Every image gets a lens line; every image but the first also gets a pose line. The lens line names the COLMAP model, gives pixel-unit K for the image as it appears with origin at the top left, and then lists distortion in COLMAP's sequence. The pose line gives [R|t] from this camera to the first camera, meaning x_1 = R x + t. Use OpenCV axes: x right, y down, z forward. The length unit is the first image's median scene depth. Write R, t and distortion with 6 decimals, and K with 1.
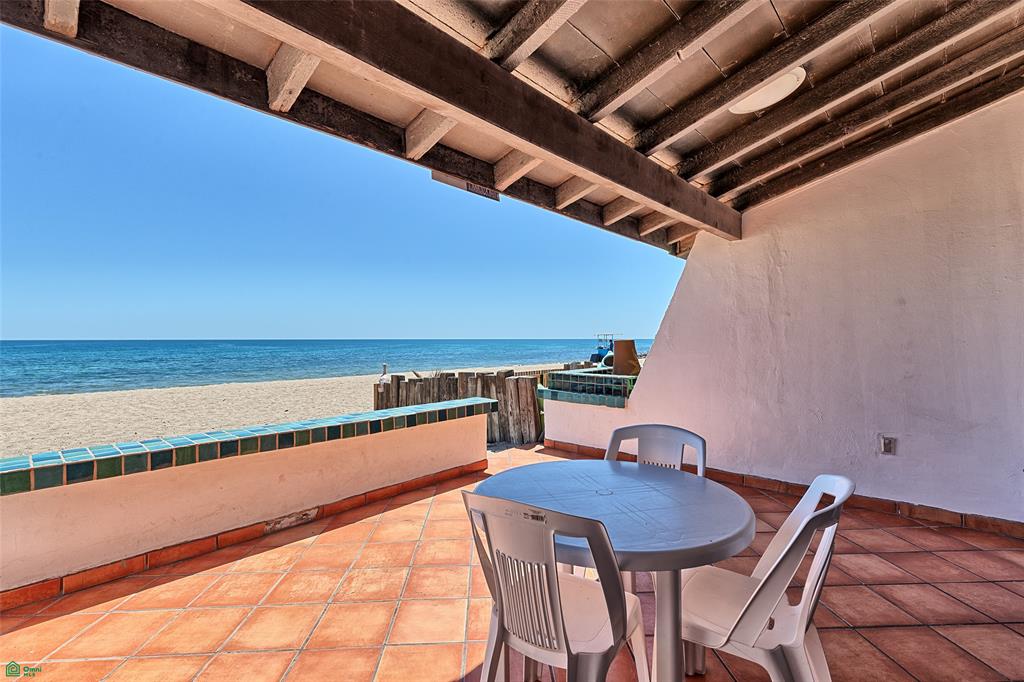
lens RADIAL K [[454.2, 0, 511.3], [0, 454.2, 337.1], [0, 0, 1]] dist [0.005326, 0.000126]
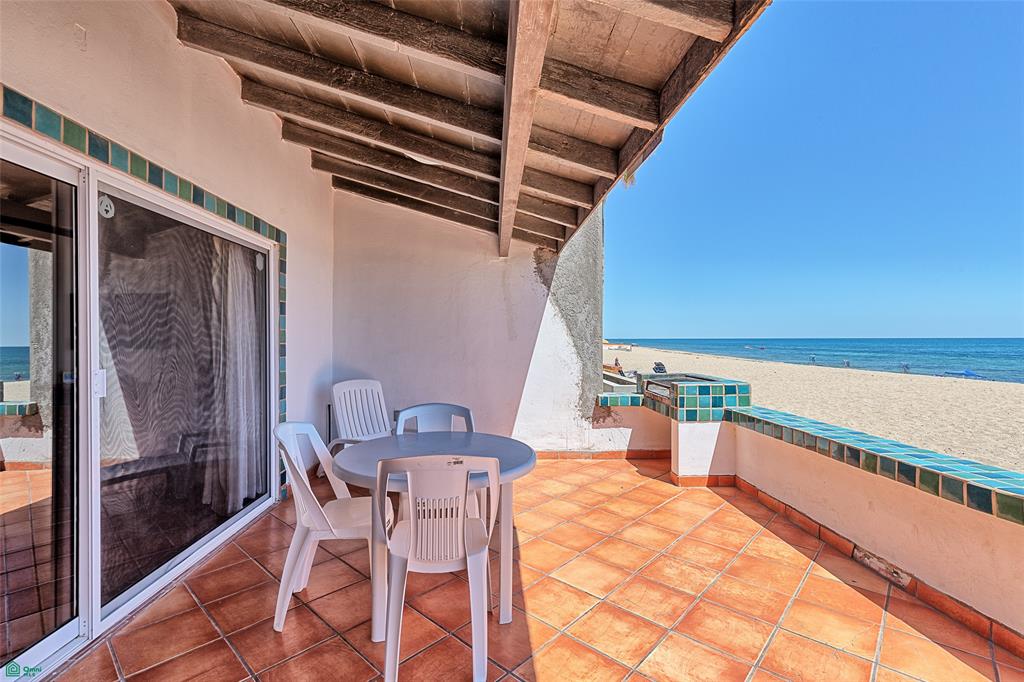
lens RADIAL K [[469.6, 0, 506.7], [0, 469.6, 337.7], [0, 0, 1]] dist [0.001670, -0.000132]
pose [[-0.707163, 0.004296, -0.707038, 0.460977], [0.006579, 0.999978, -0.000505, 0.003586], [0.707020, -0.005009, -0.707176, 0.944749]]
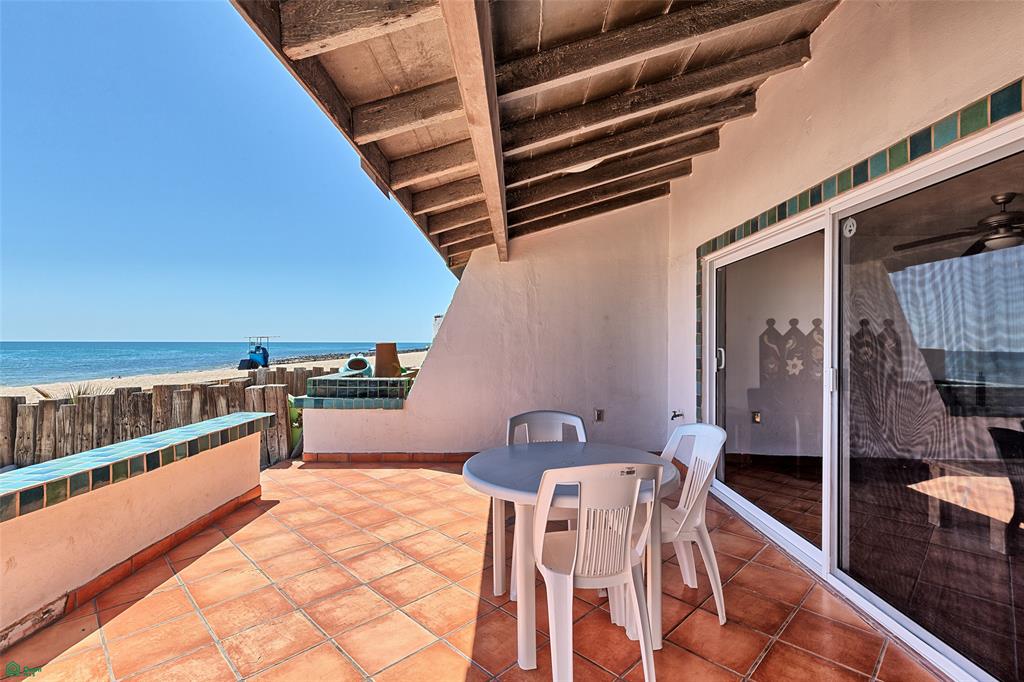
lens RADIAL K [[469.6, 0, 506.7], [0, 469.6, 337.7], [0, 0, 1]] dist [0.001670, -0.000132]
pose [[0.748071, 0.010276, 0.663539, -0.355322], [-0.006510, 0.999946, -0.008147, 0.001941], [-0.663587, 0.001775, 0.748097, 0.057921]]
